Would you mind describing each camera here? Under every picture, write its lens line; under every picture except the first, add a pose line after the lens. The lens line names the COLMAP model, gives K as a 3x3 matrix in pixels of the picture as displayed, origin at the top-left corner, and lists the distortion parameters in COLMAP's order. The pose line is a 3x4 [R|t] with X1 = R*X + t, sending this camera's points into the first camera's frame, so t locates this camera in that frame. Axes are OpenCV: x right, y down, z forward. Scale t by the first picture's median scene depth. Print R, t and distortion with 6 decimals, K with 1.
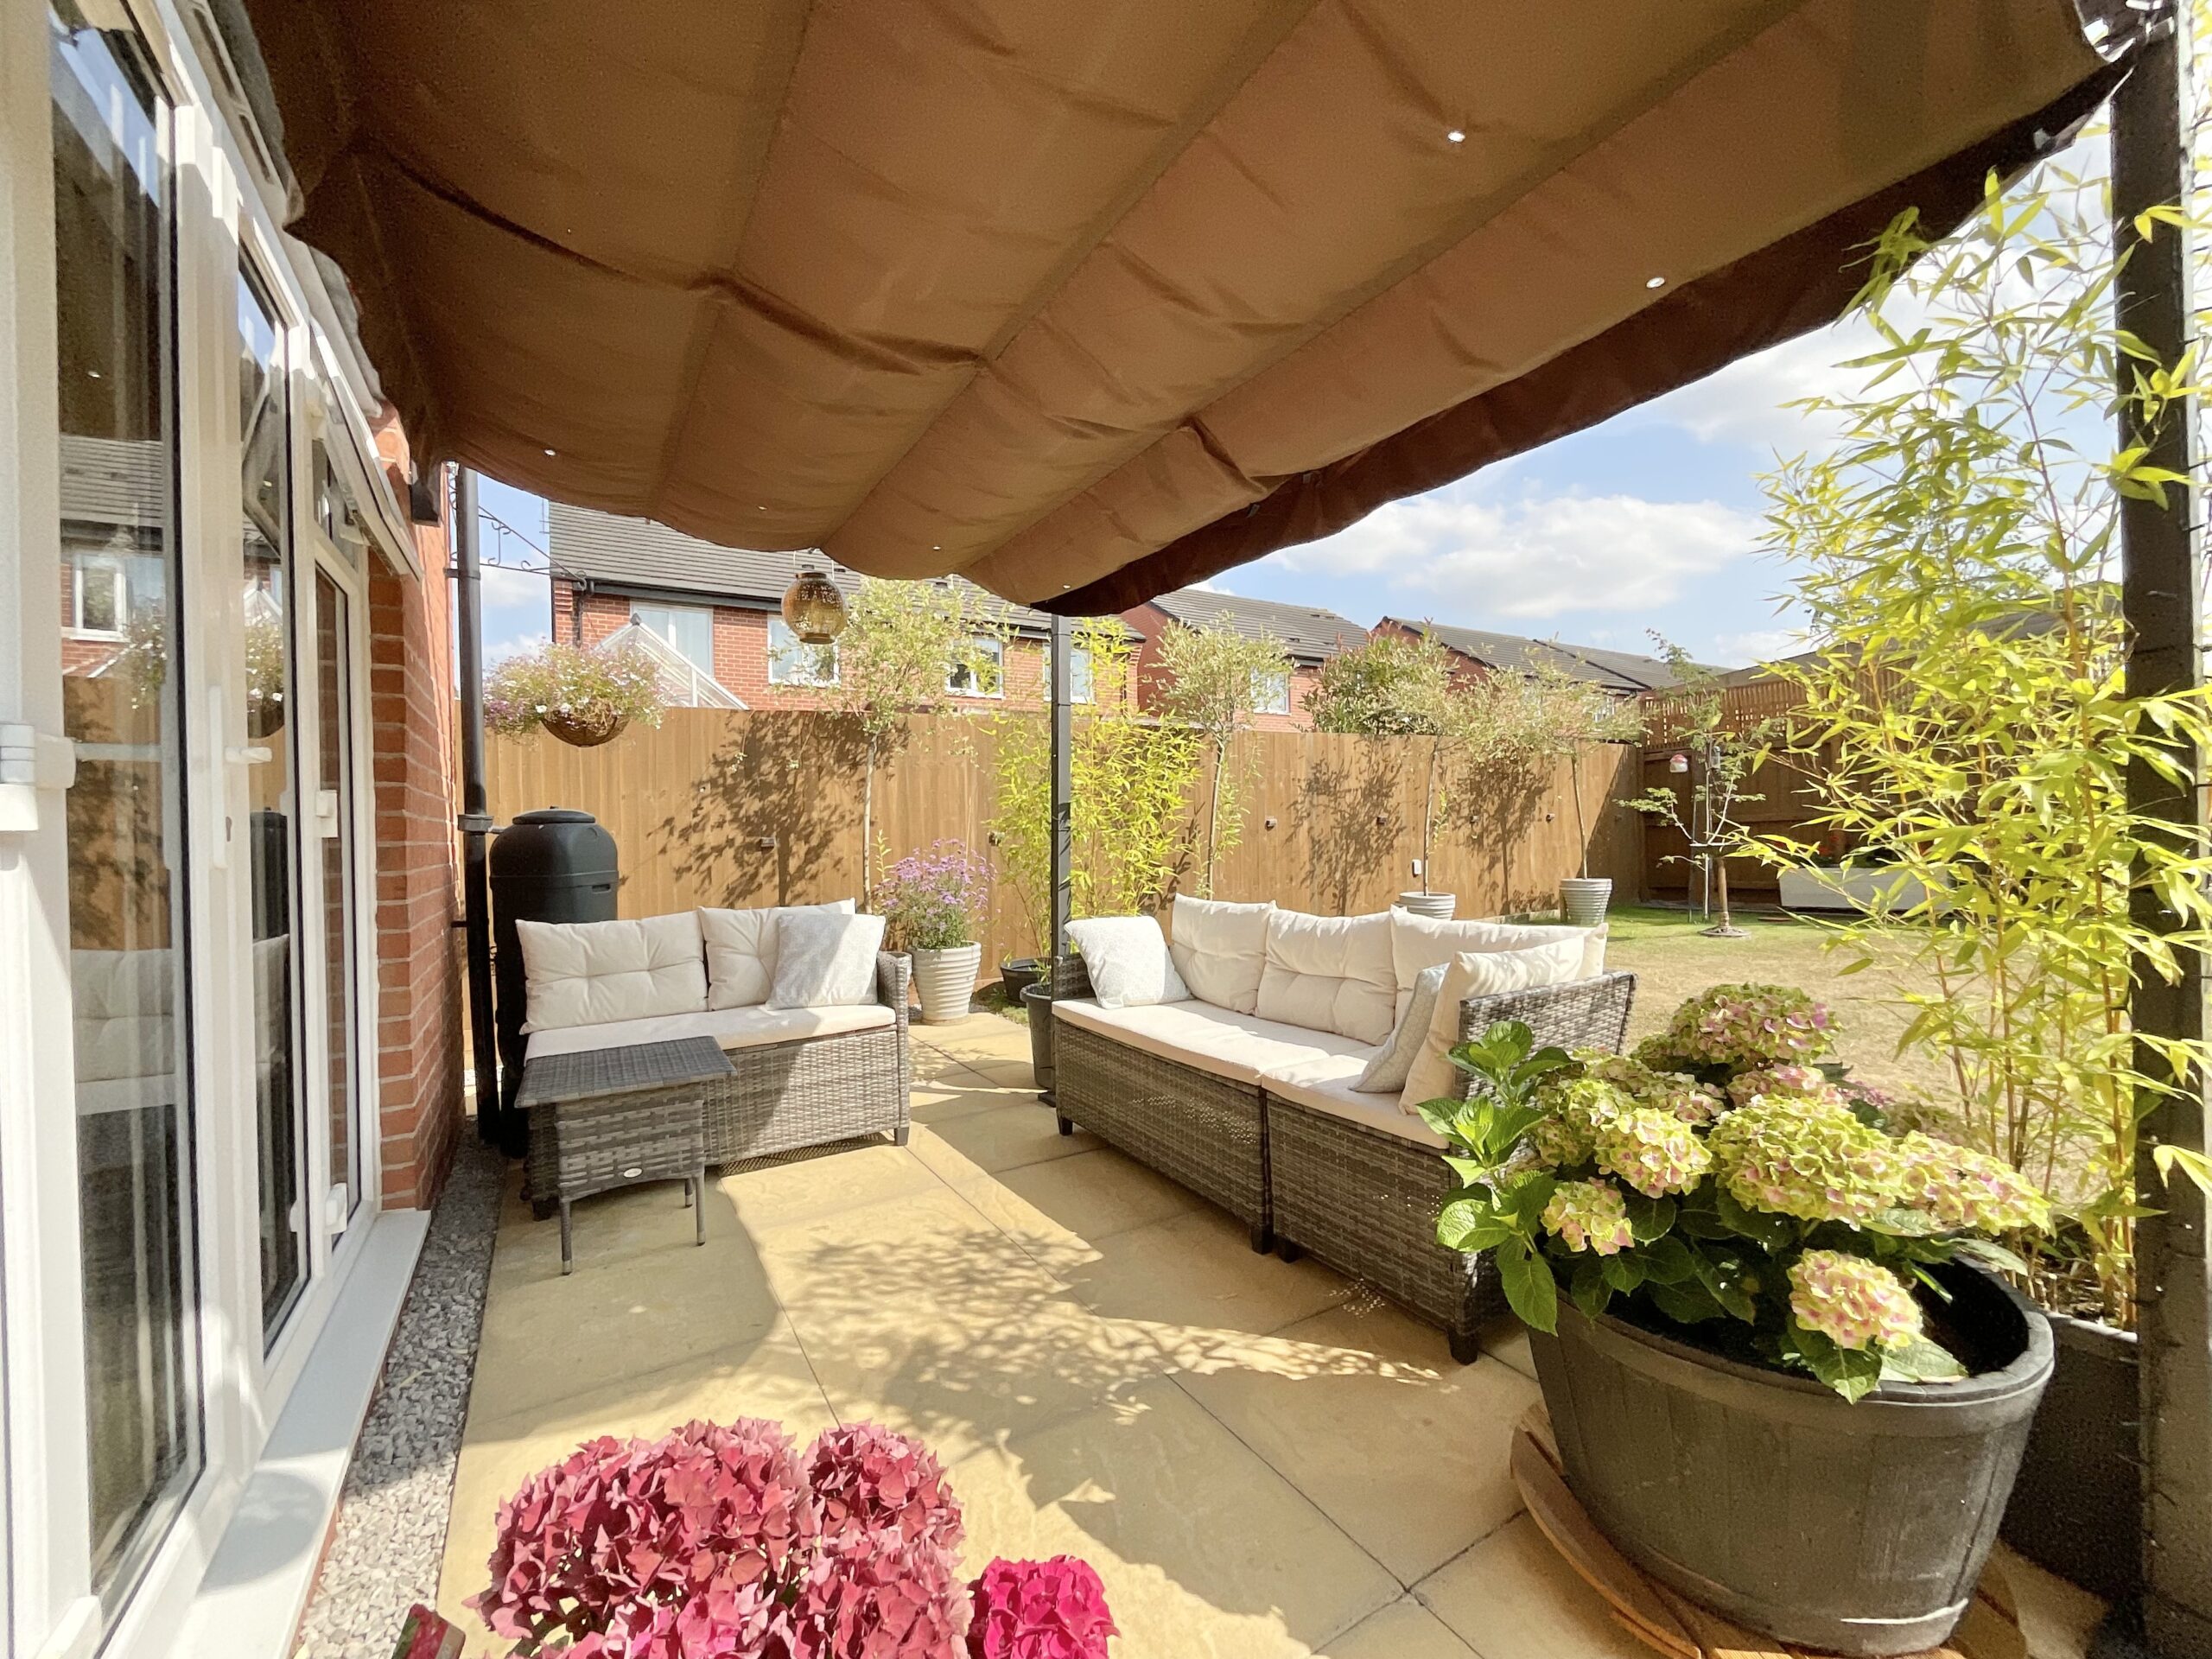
lens RADIAL K [[898.3, 0, 1092.2], [0, 898.3, 830.0], [0, 0, 1]] dist [0.000641, 0.000699]
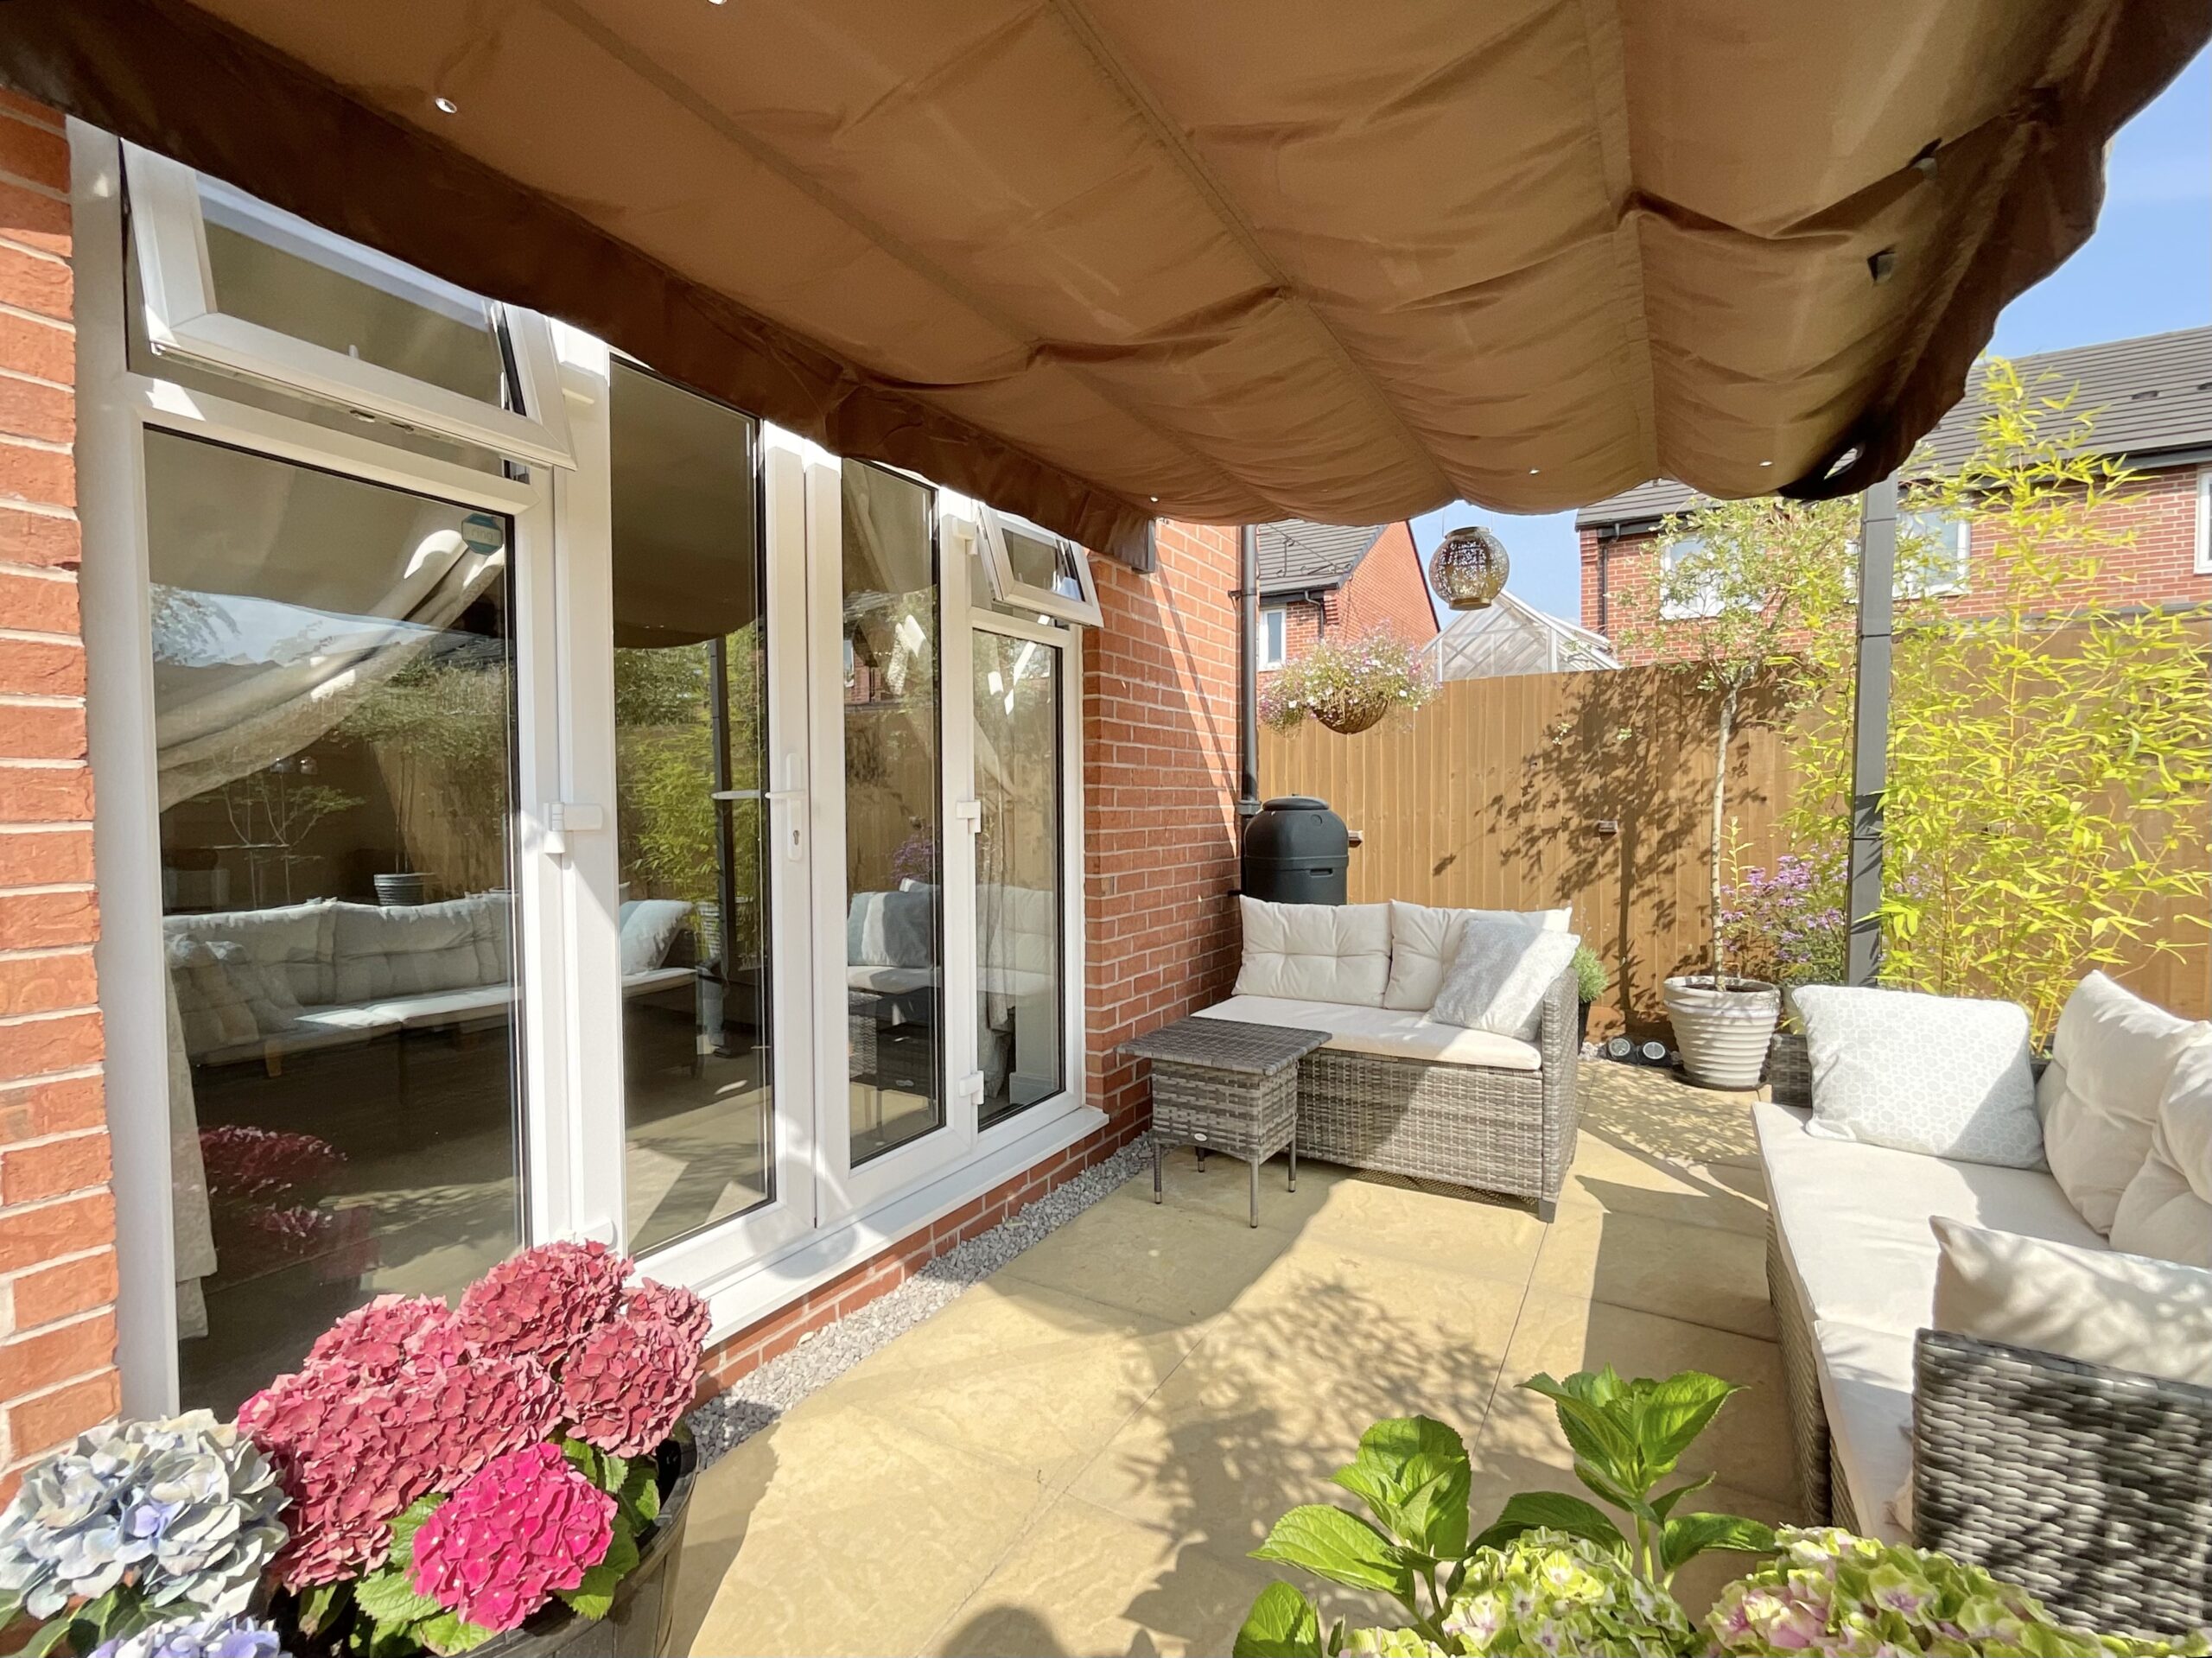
lens RADIAL K [[982.7, 0, 1114.8], [0, 982.7, 828.6], [0, 0, 1]] dist [-0.003792, 0.000872]
pose [[0.484082, 0.043966, -0.873917, 0.228002], [-0.004646, 0.998852, 0.047678, -0.026638], [0.875010, -0.019020, 0.483731, 0.155880]]
